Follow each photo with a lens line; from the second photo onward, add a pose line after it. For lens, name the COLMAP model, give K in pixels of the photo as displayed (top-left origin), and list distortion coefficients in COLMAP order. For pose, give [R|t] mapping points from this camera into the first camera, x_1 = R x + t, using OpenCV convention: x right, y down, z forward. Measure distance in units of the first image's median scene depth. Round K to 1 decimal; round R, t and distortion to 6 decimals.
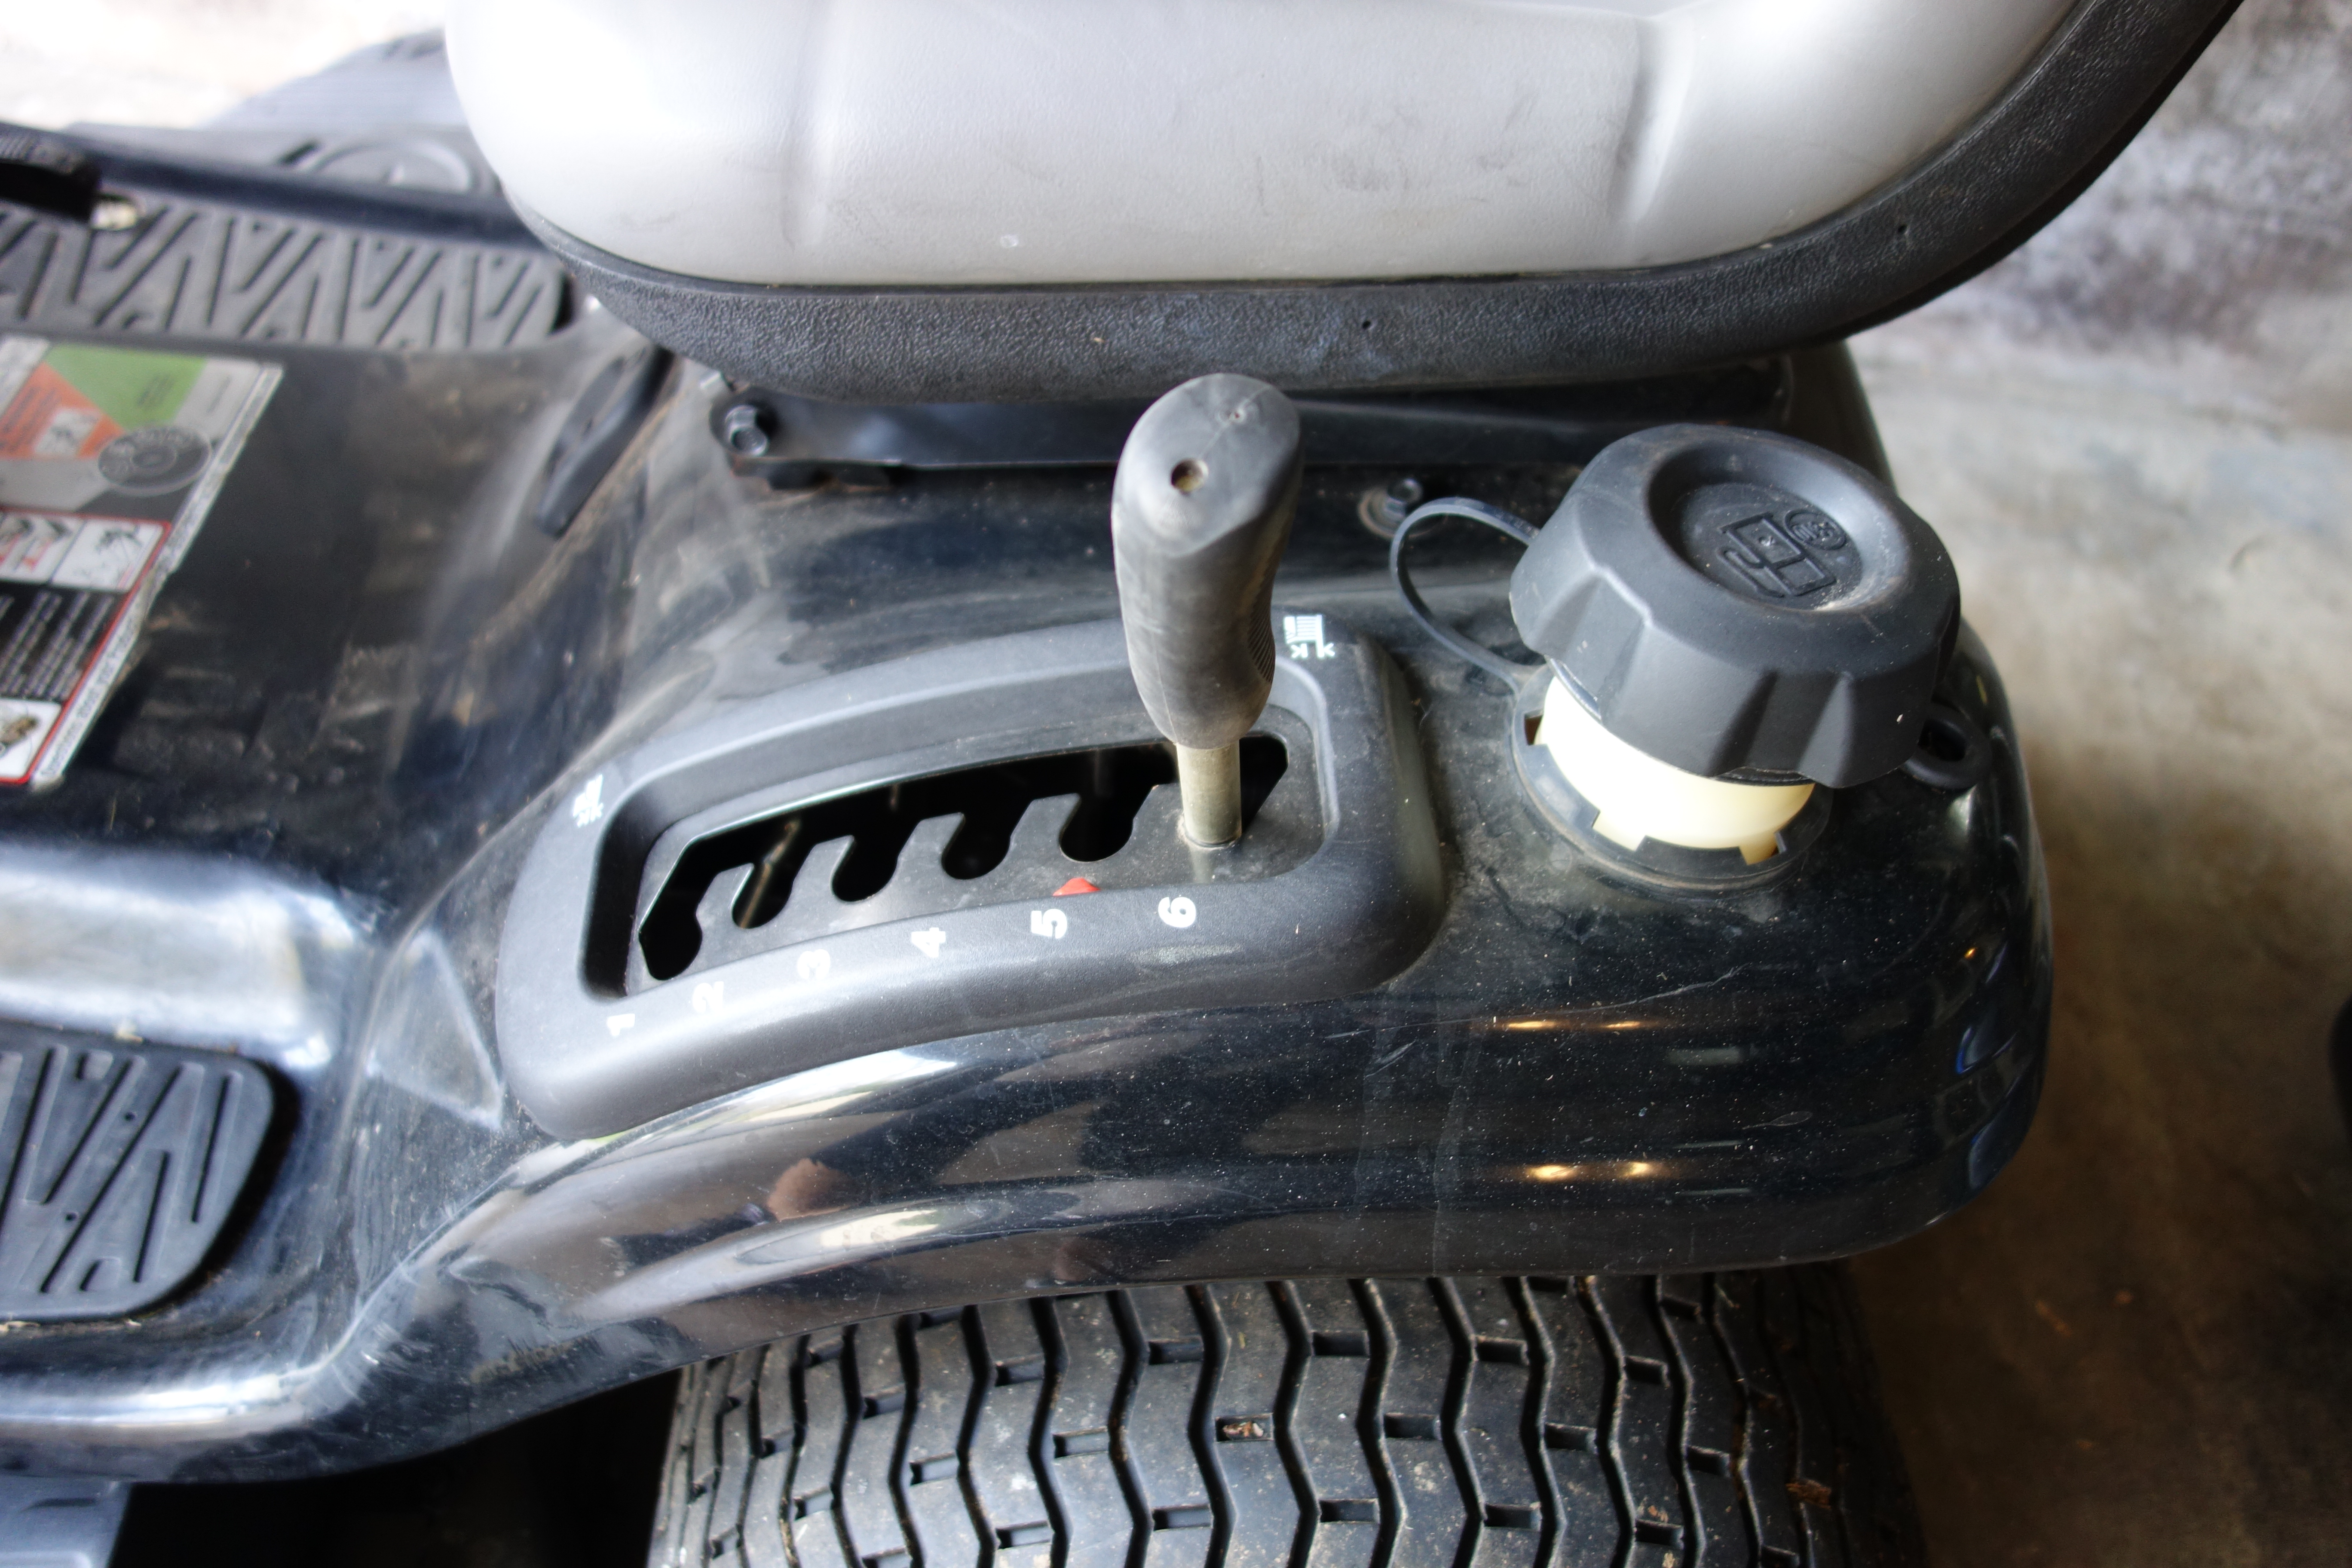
lens RADIAL K [[1853.2, 0, 1176.0], [0, 1853.2, 784.0], [0, 0, 1]] dist [0.007466, -0.002406]
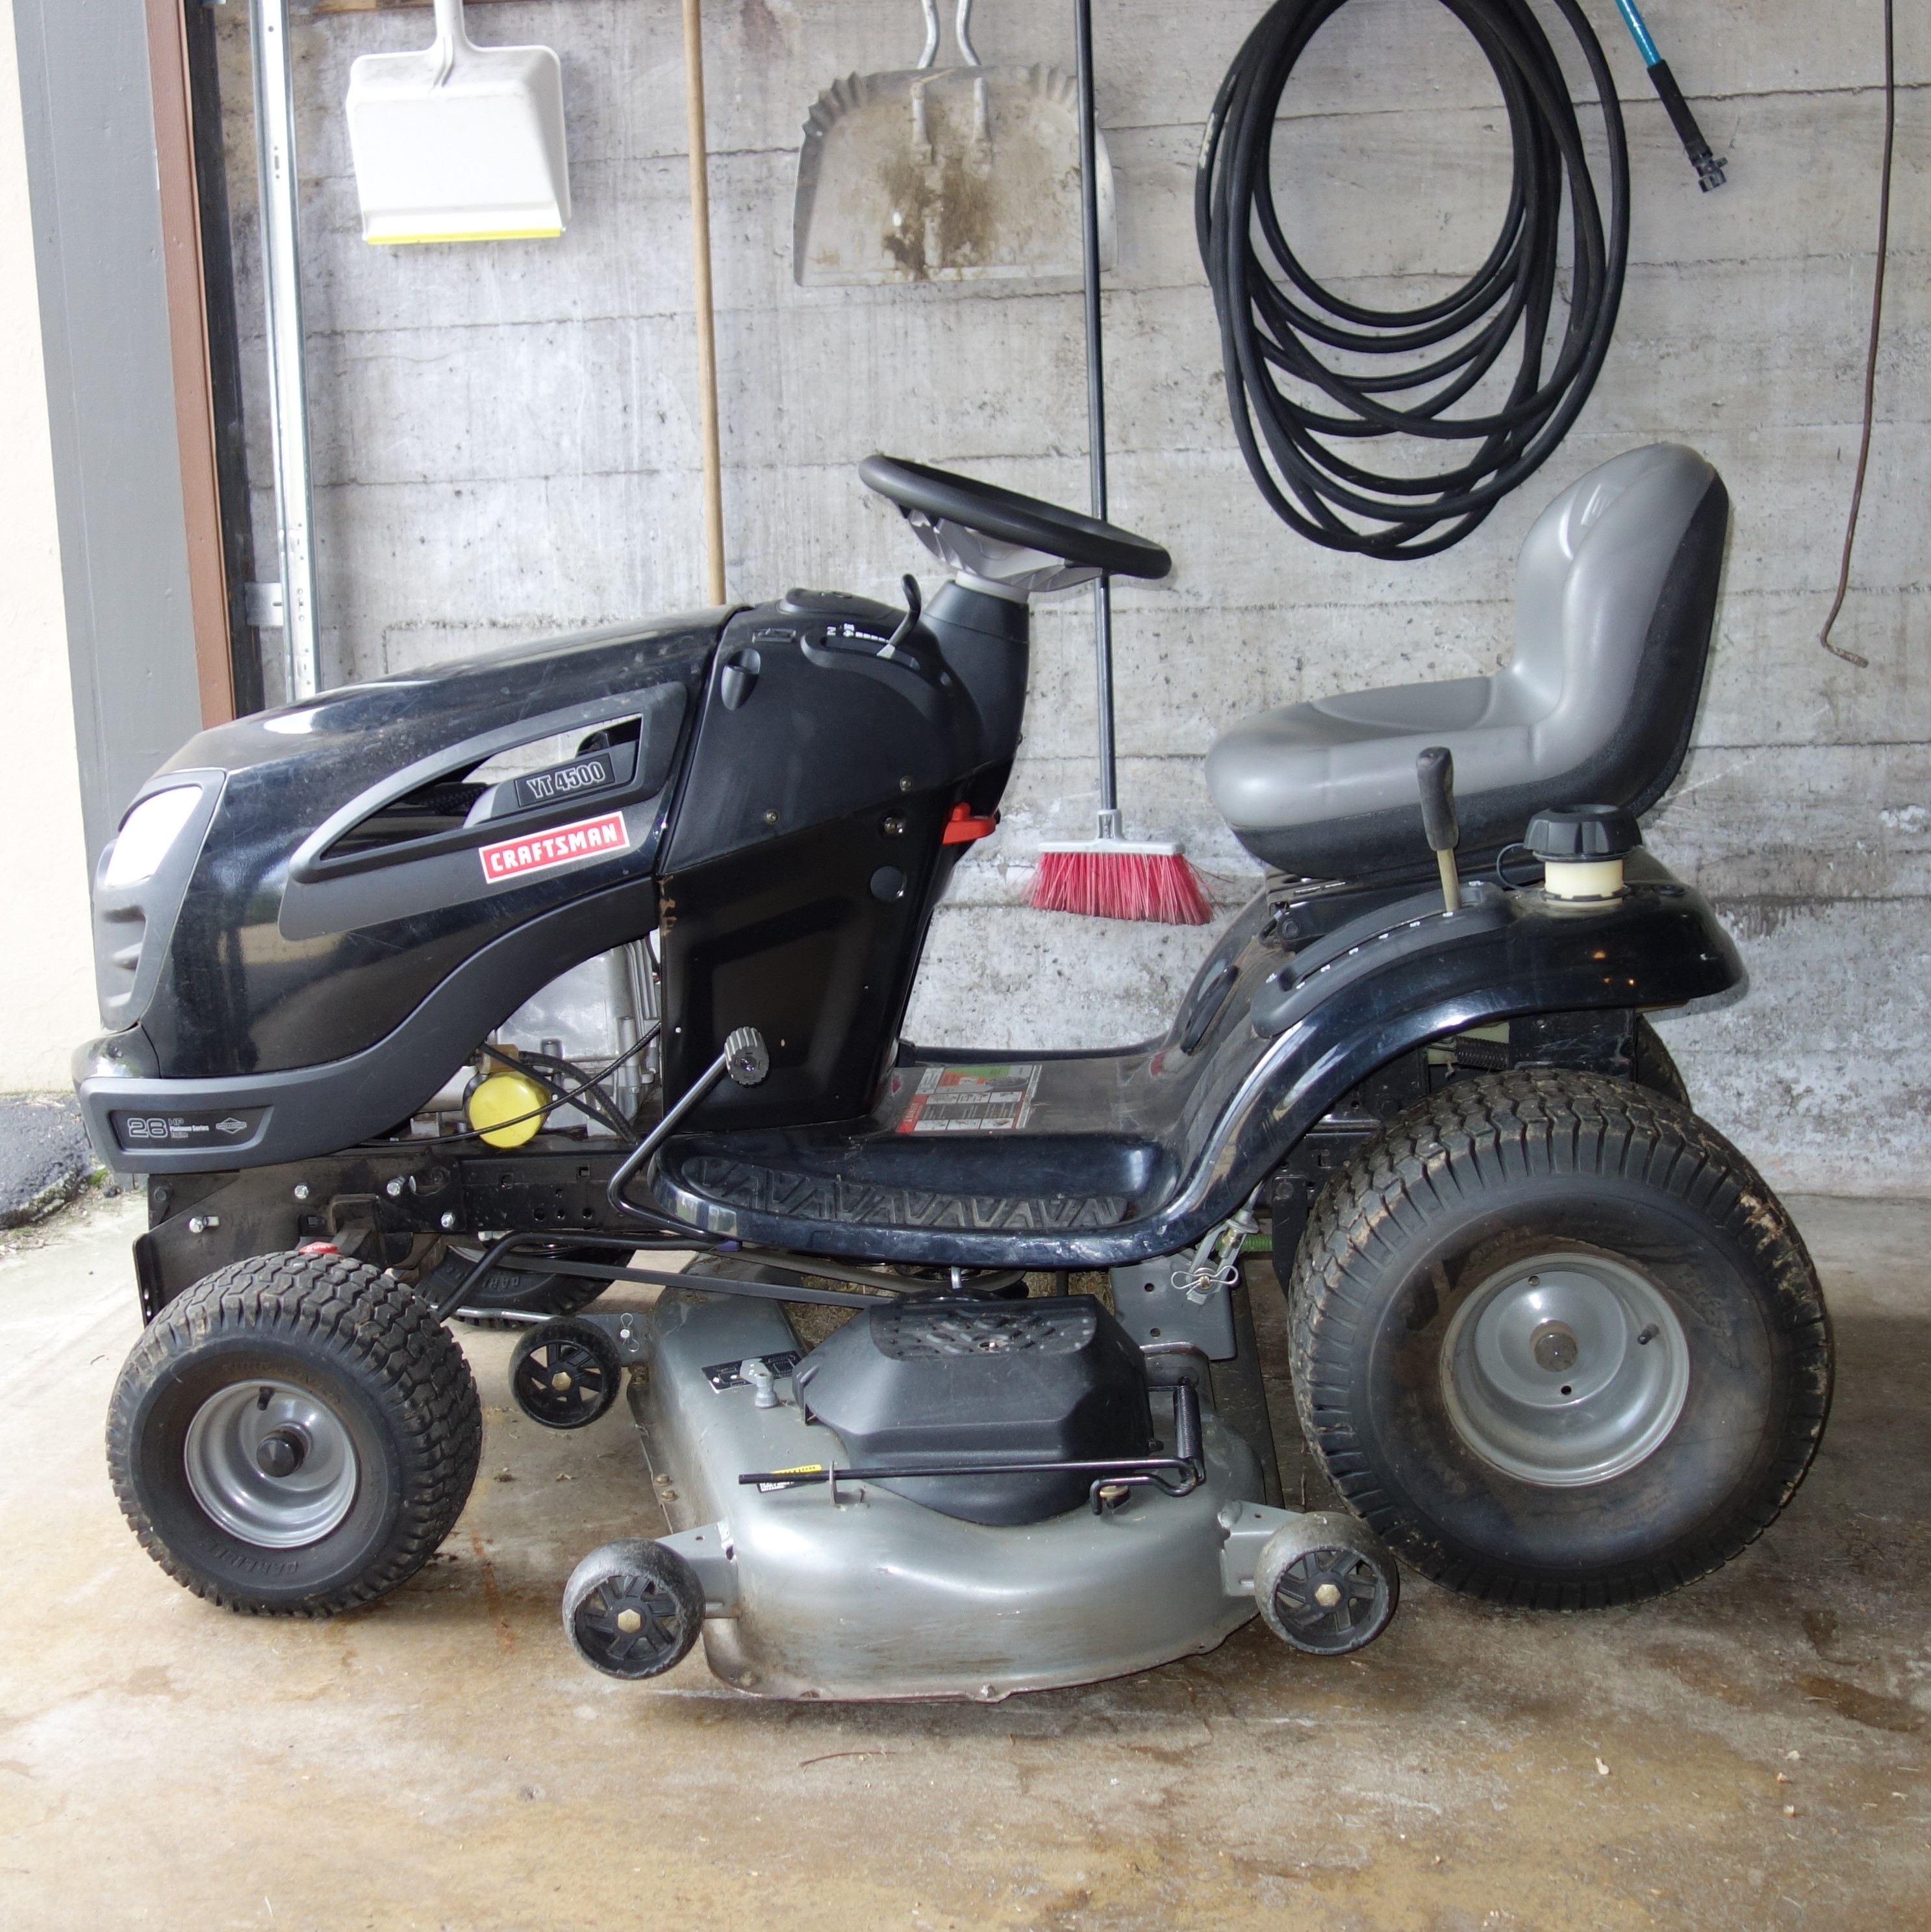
lens RADIAL K [[2805.4, 0, 947.6], [0, 2805.4, 974.6], [0, 0, 1]] dist [0.009616, 0.044649]
pose [[0.980952, -0.155223, -0.116785, -0.134796], [0.054167, 0.795948, -0.602936, 1.357873], [0.186544, 0.585126, 0.789195, -1.398151]]
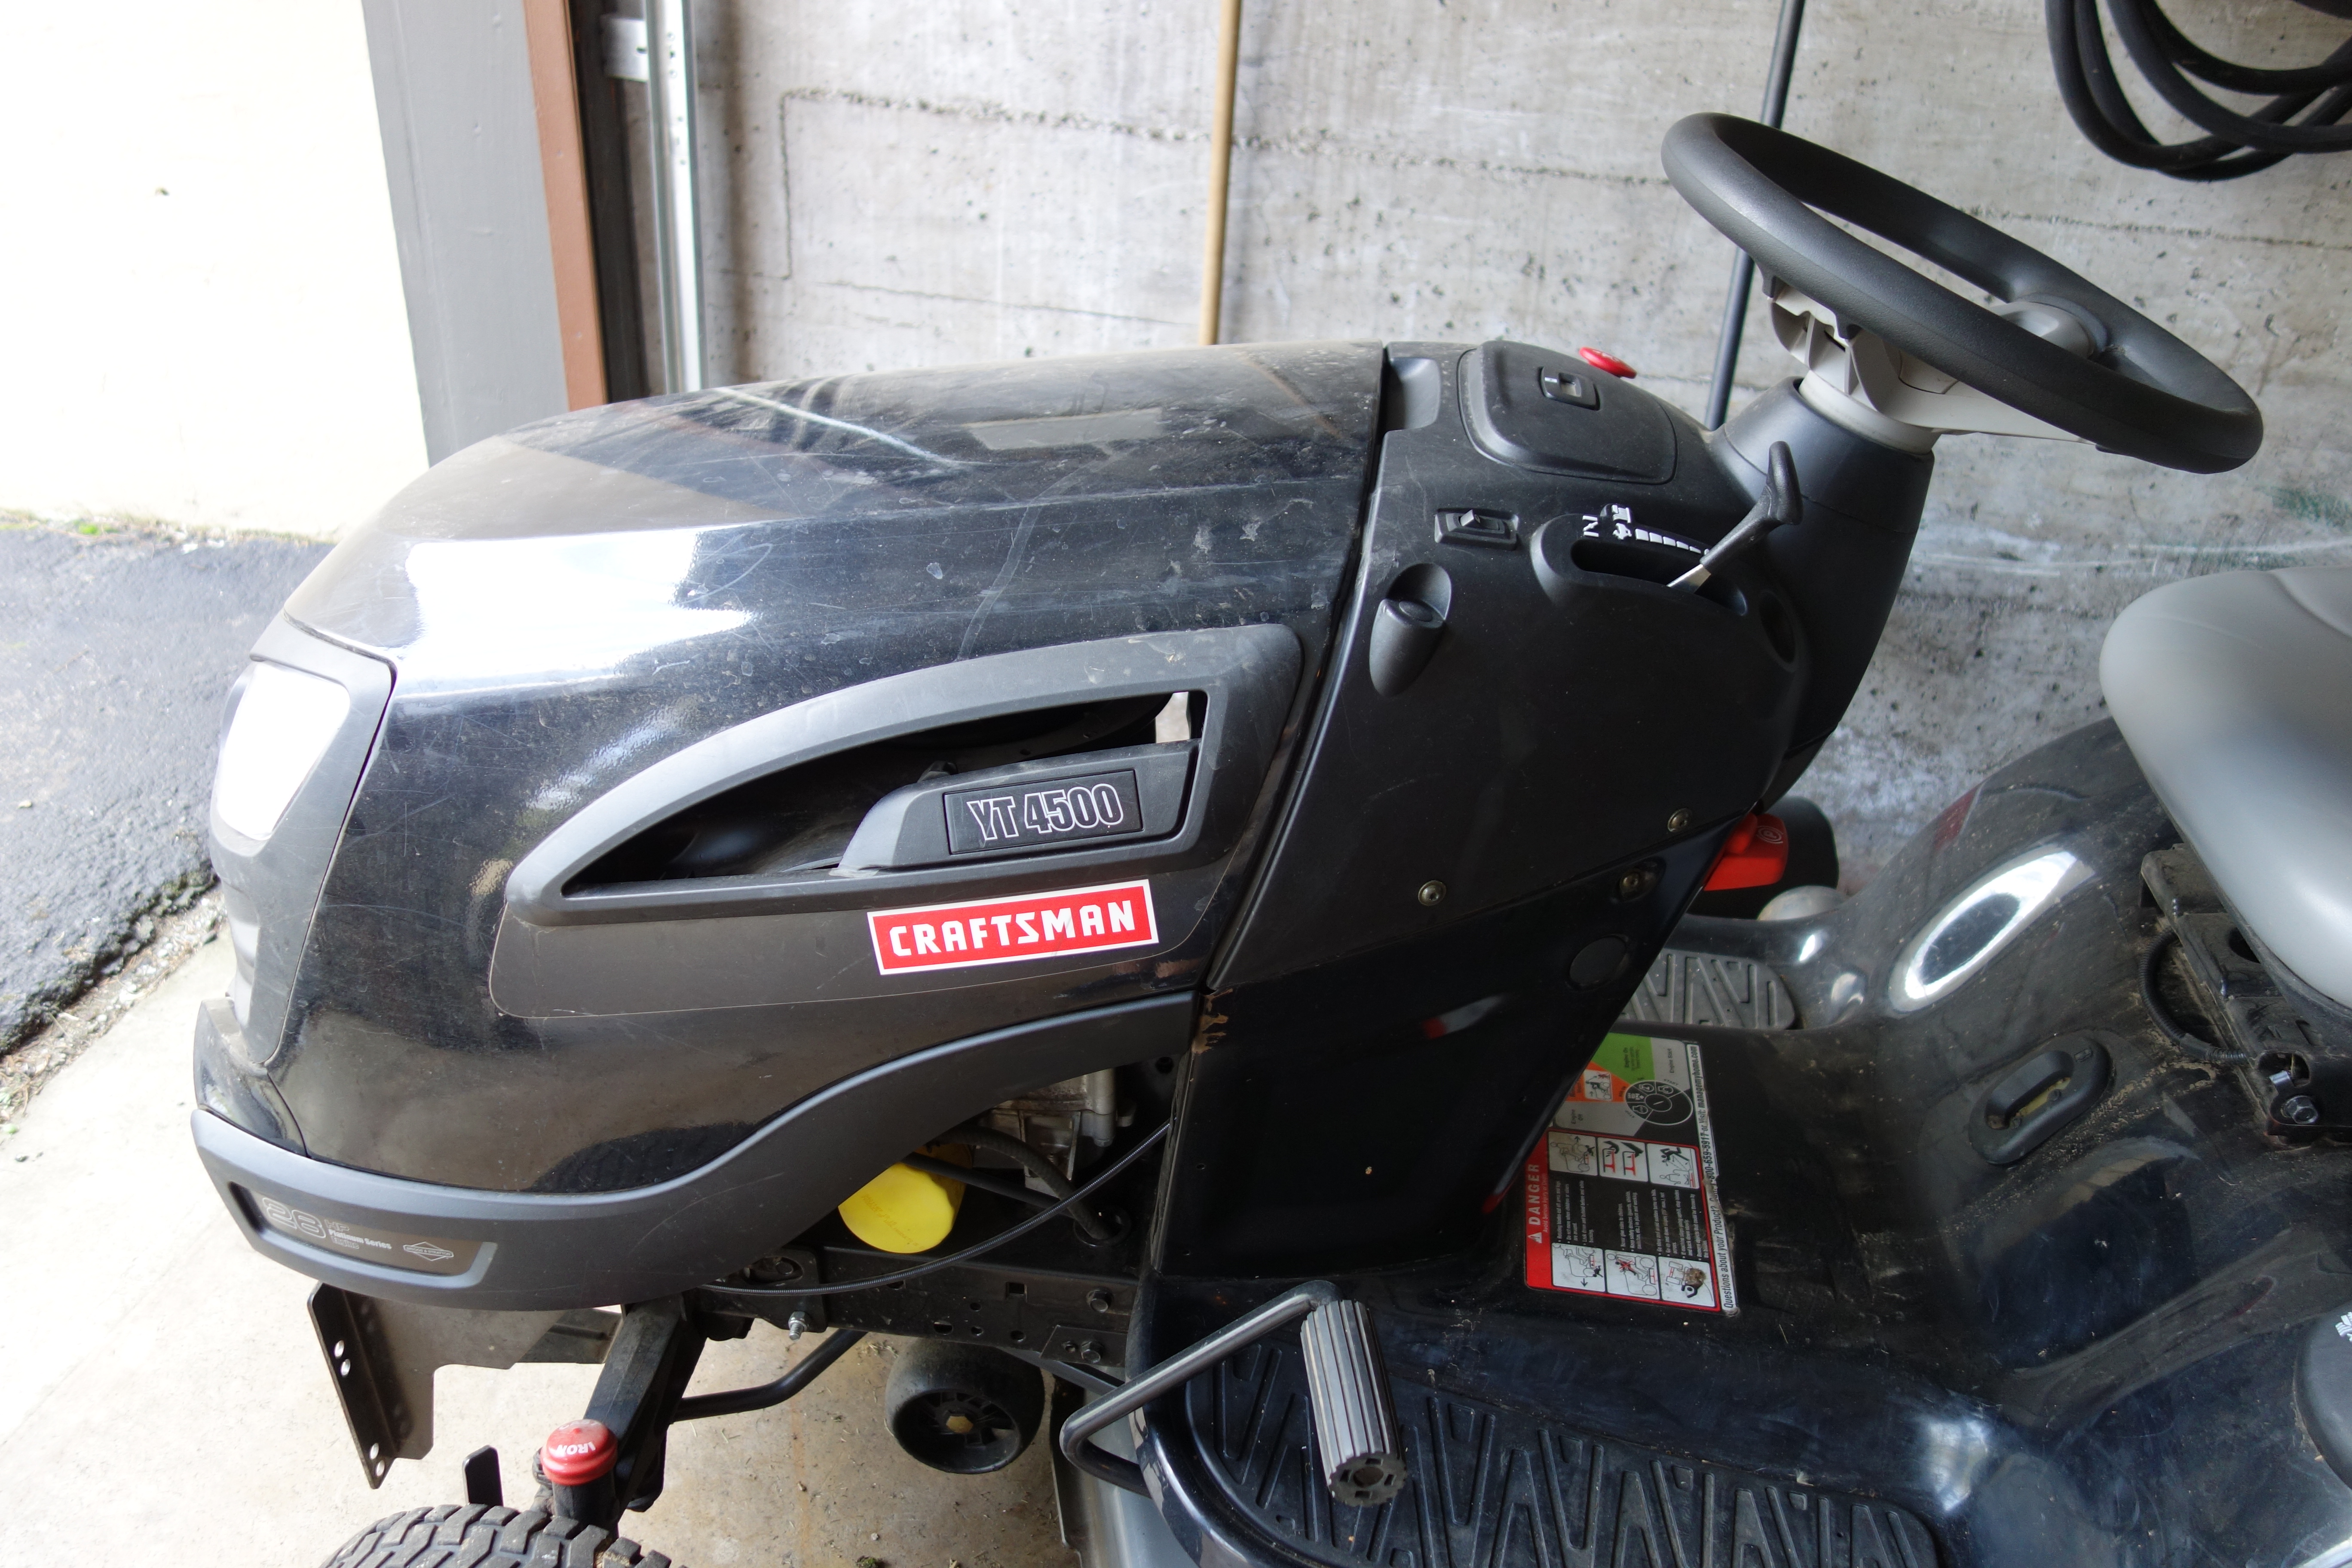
lens RADIAL K [[1853.2, 0, 1176.0], [0, 1853.2, 784.0], [0, 0, 1]] dist [0.007466, -0.002406]
pose [[0.987677, -0.007633, -0.156321, -0.513061], [-0.041053, 0.951201, -0.305828, 0.046560], [0.151027, 0.308477, 0.939166, -0.446181]]
